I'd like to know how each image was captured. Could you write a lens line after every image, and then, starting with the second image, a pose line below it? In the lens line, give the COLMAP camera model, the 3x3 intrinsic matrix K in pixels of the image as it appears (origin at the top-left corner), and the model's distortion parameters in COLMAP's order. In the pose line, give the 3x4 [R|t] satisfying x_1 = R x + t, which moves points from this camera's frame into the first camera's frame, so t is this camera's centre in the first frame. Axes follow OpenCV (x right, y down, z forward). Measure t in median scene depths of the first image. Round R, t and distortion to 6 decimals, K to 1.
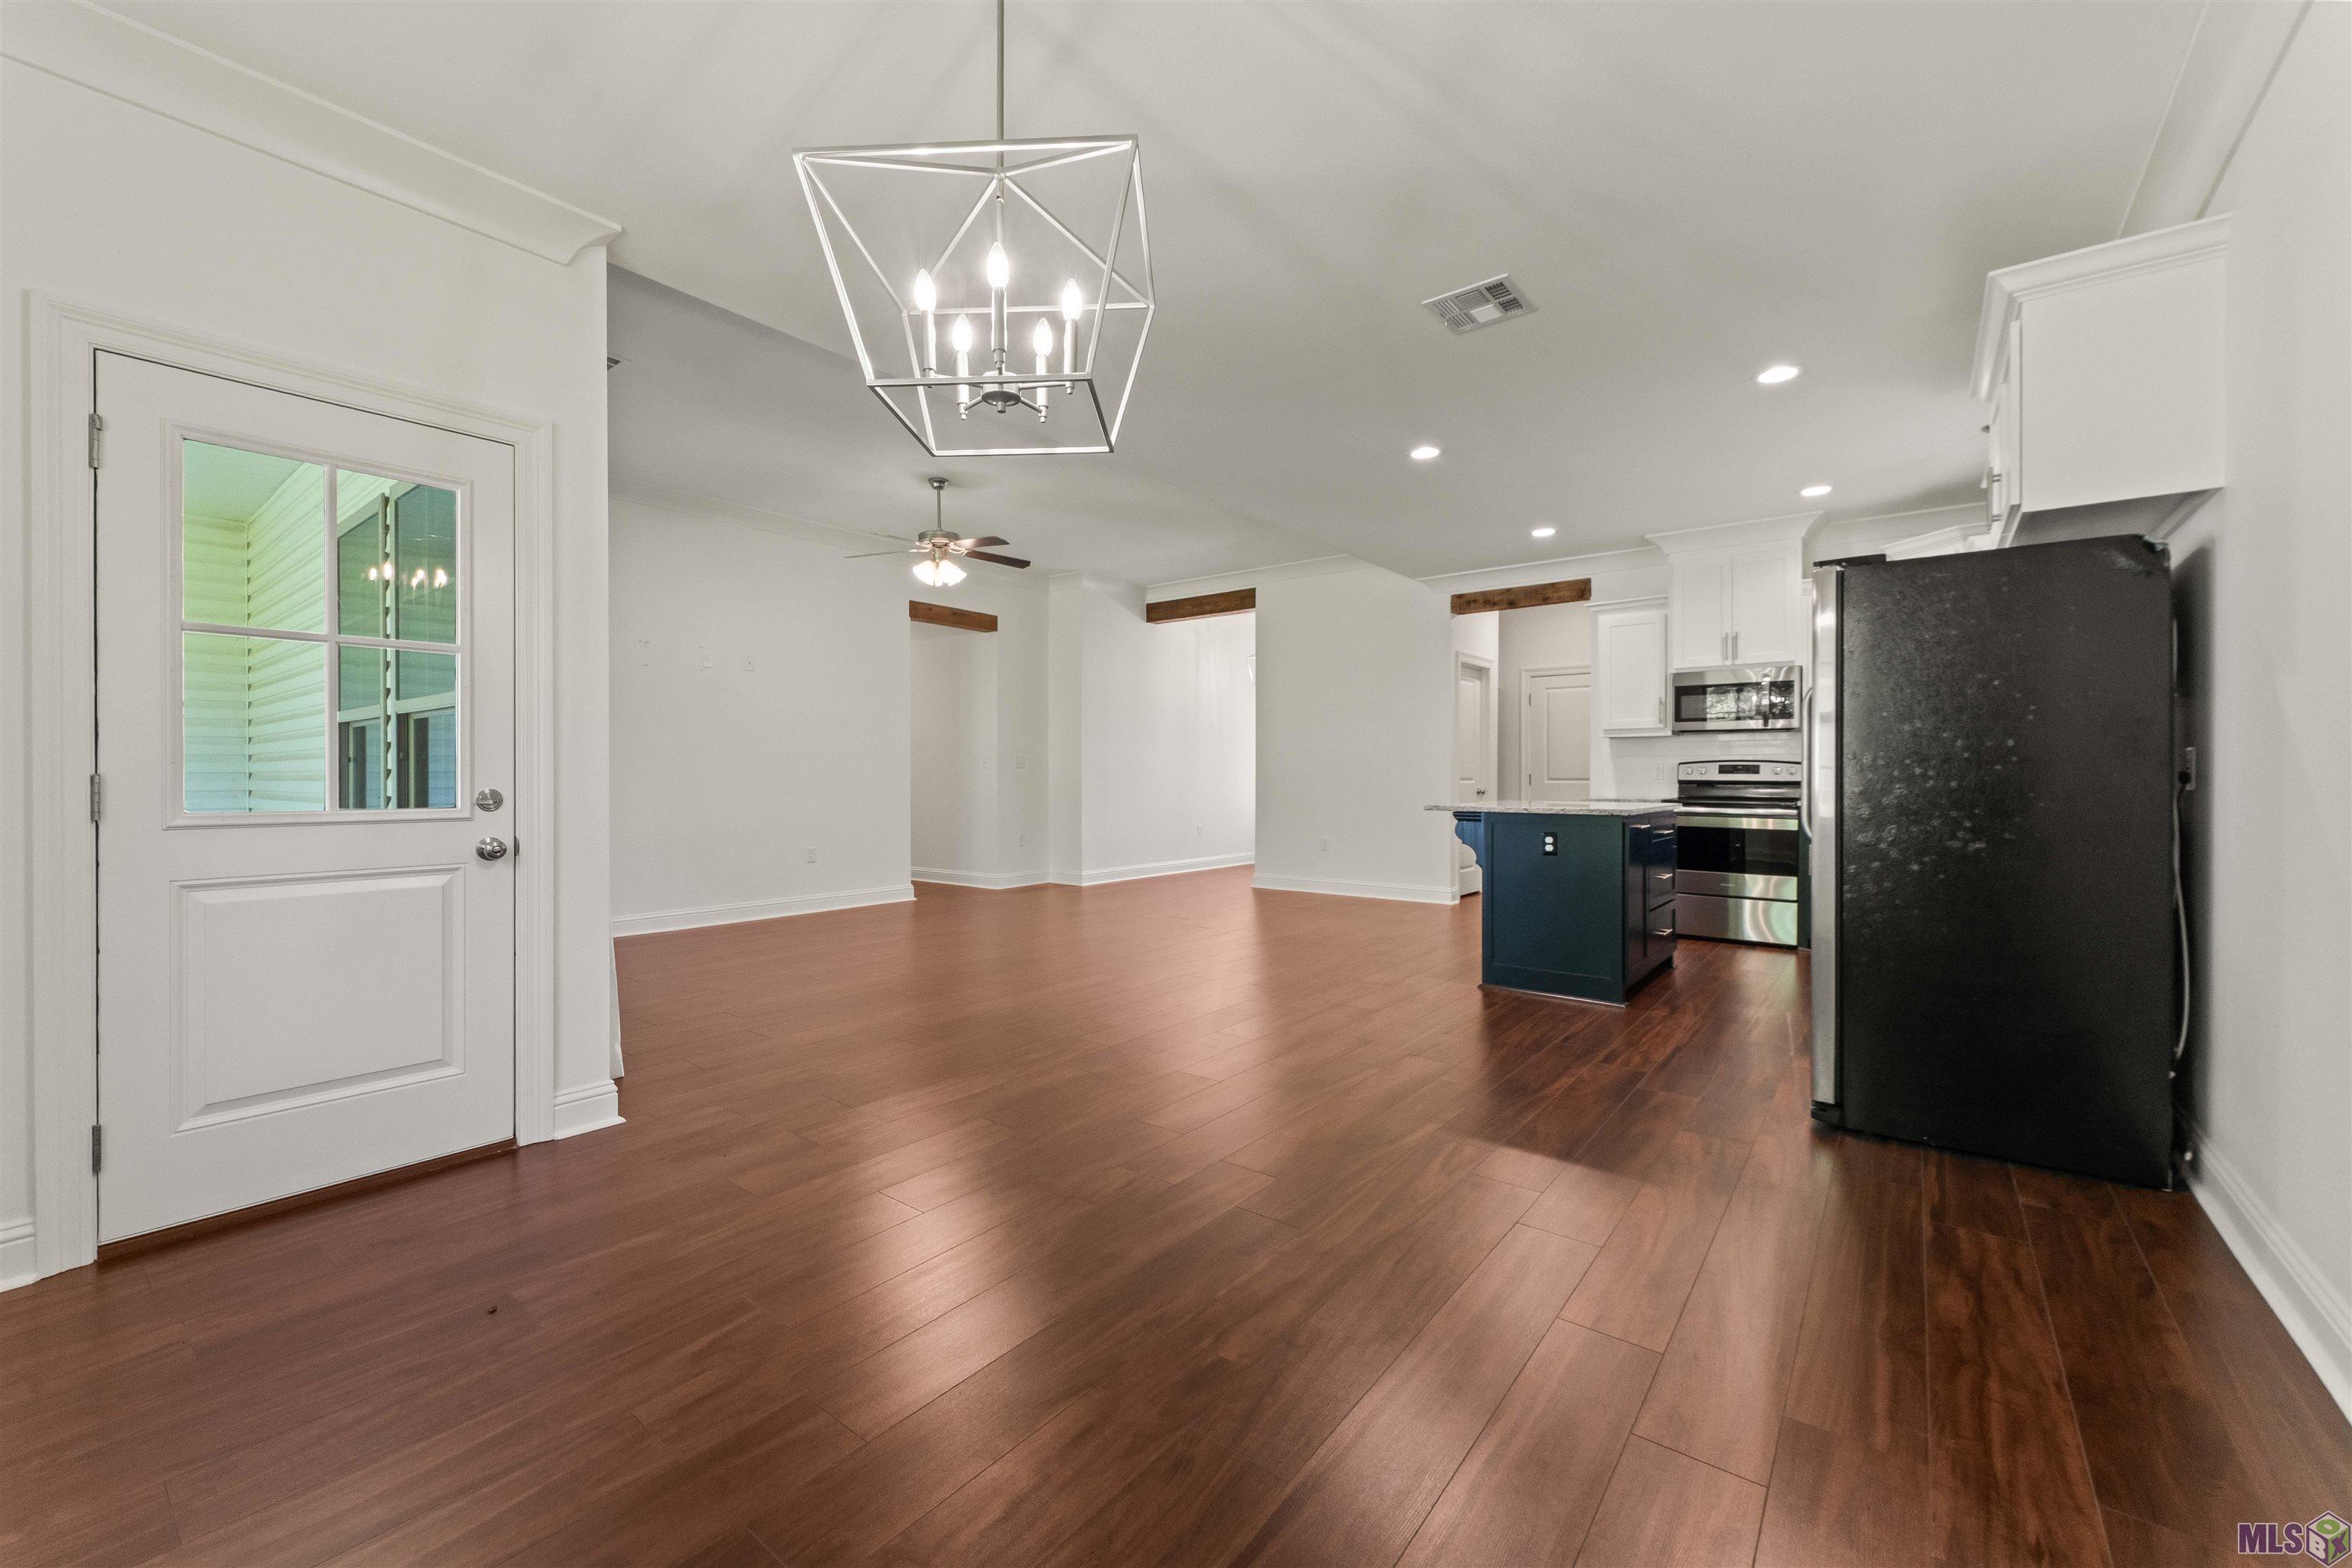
lens RADIAL K [[957.2, 0, 1176.0], [0, 957.2, 784.0], [0, 0, 1]] dist [0.001111, 0.000054]
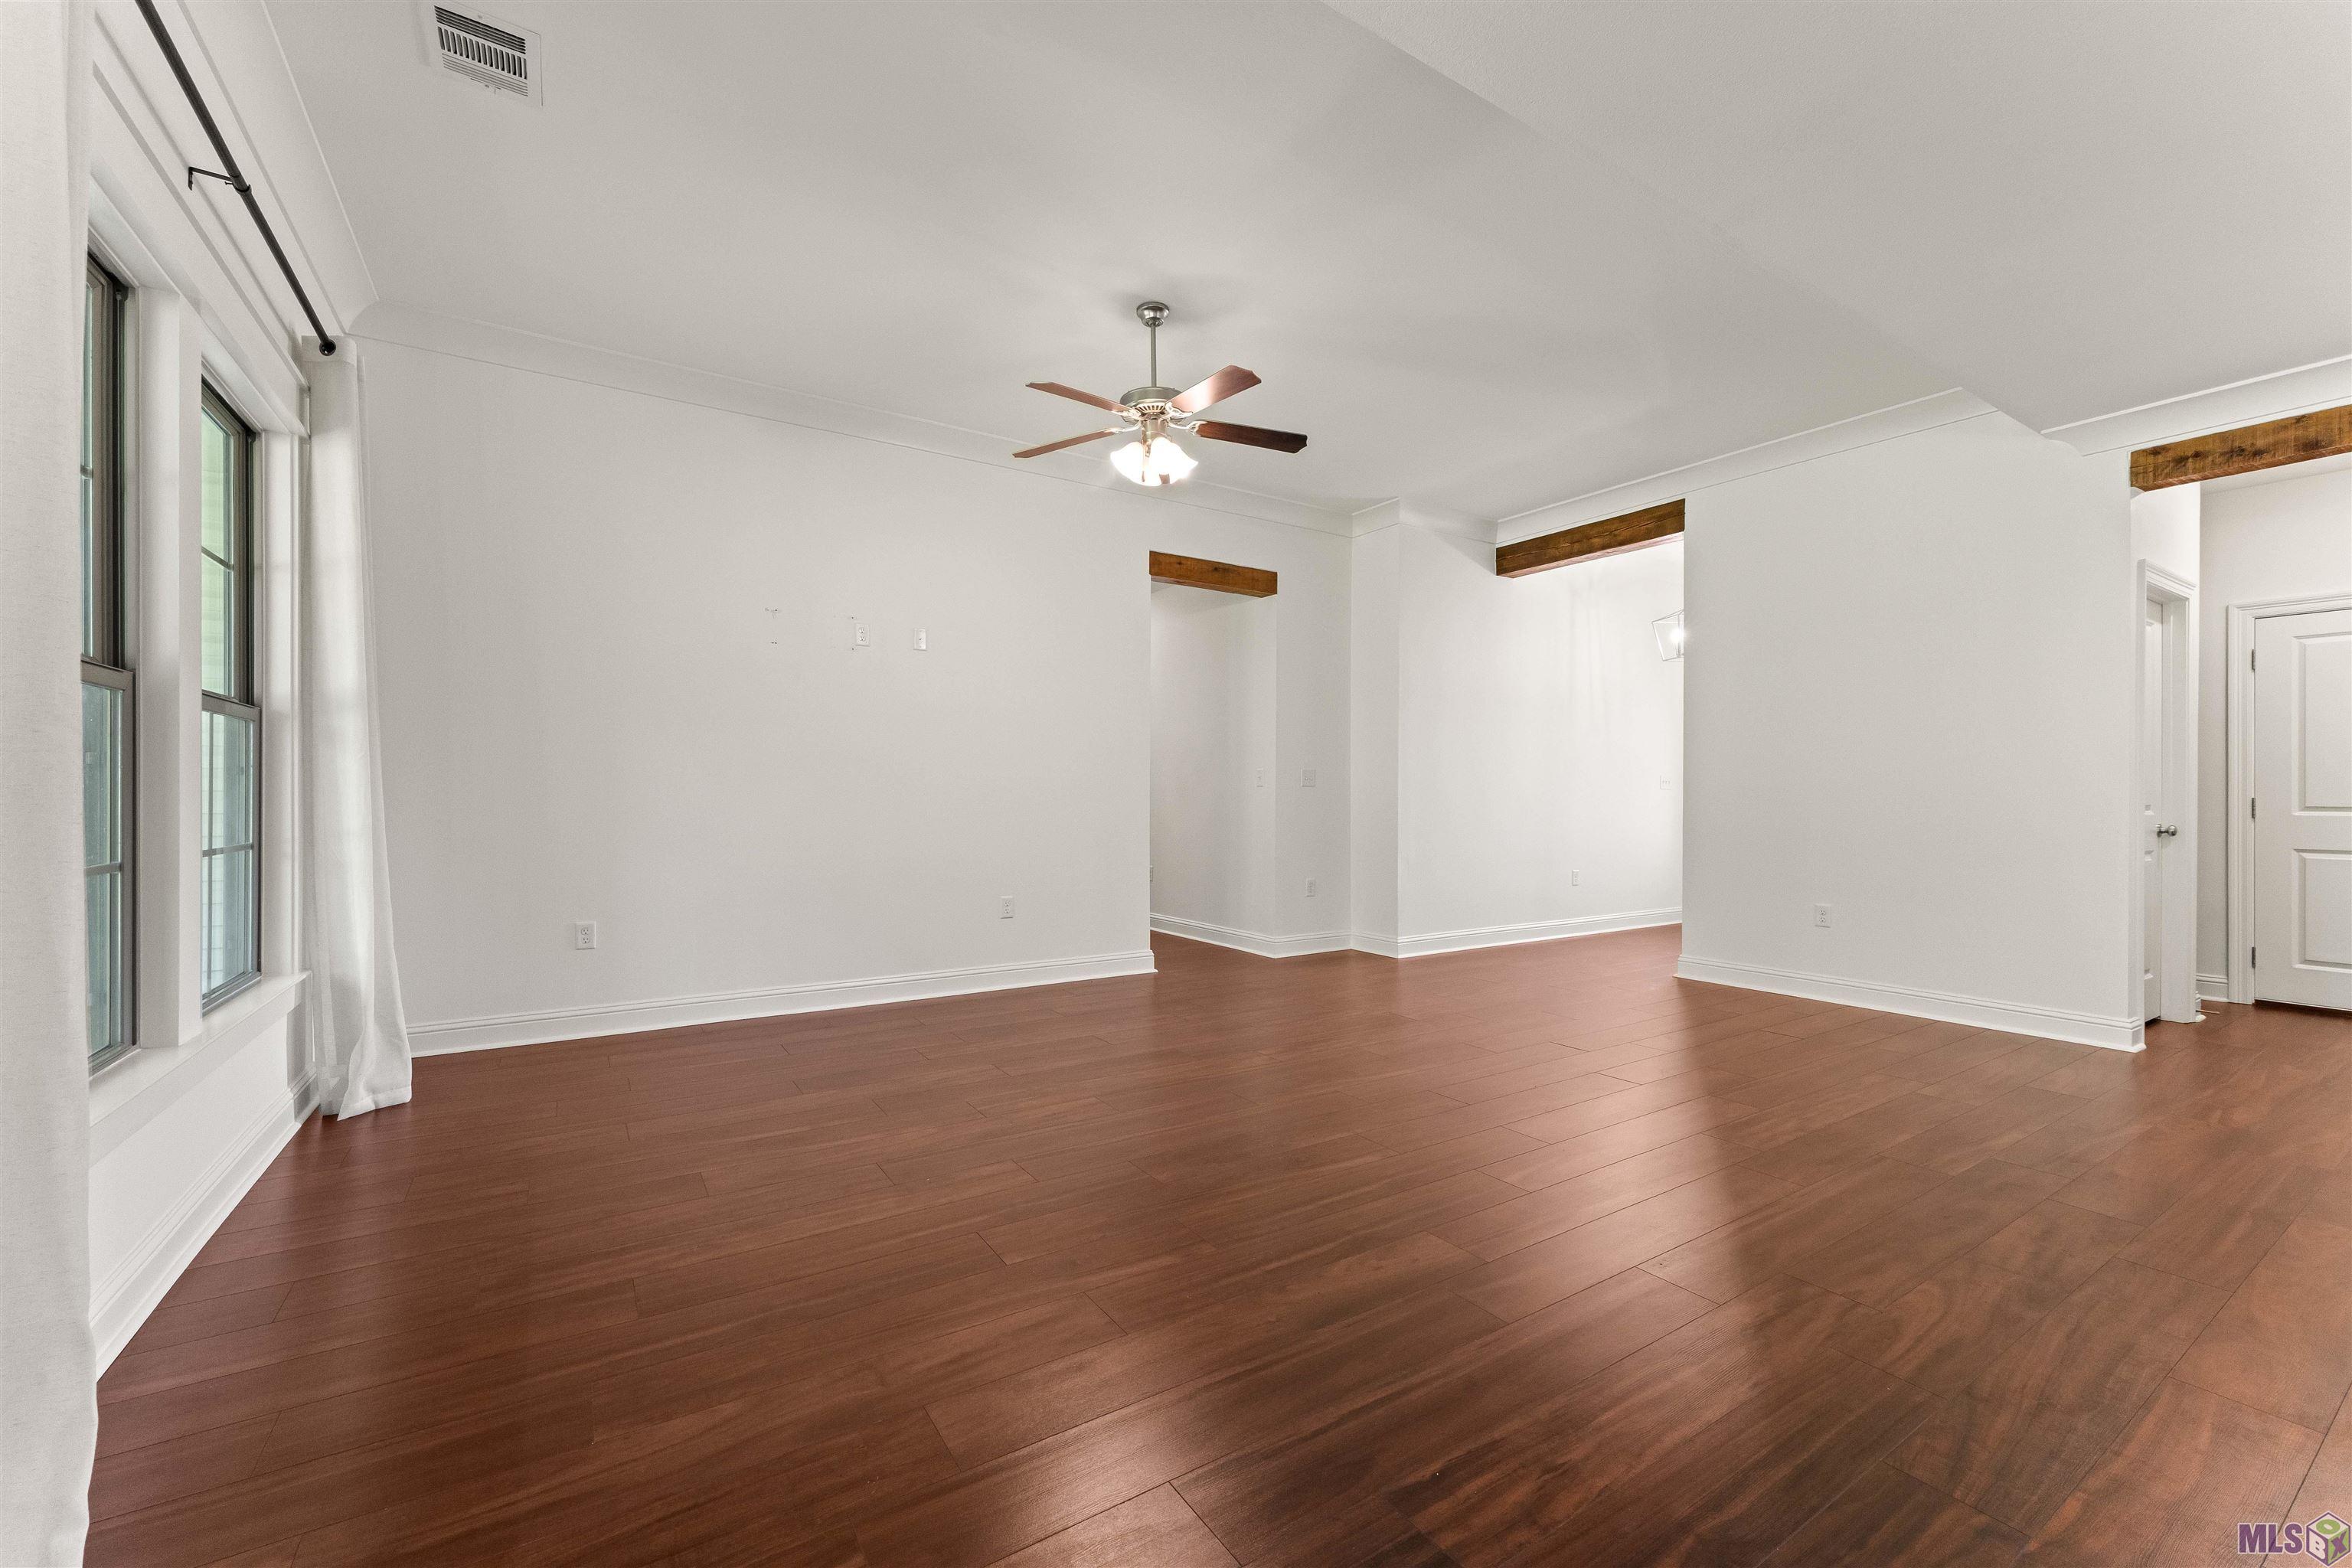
lens RADIAL K [[941.6, 0, 1153.5], [0, 941.6, 798.3], [0, 0, 1]] dist [-0.000767, -0.000024]
pose [[0.936944, 0.004157, -0.349454, -0.027537], [-0.005957, 0.999974, -0.004077, -0.004466], [0.349428, 0.005902, 0.936945, 0.313267]]
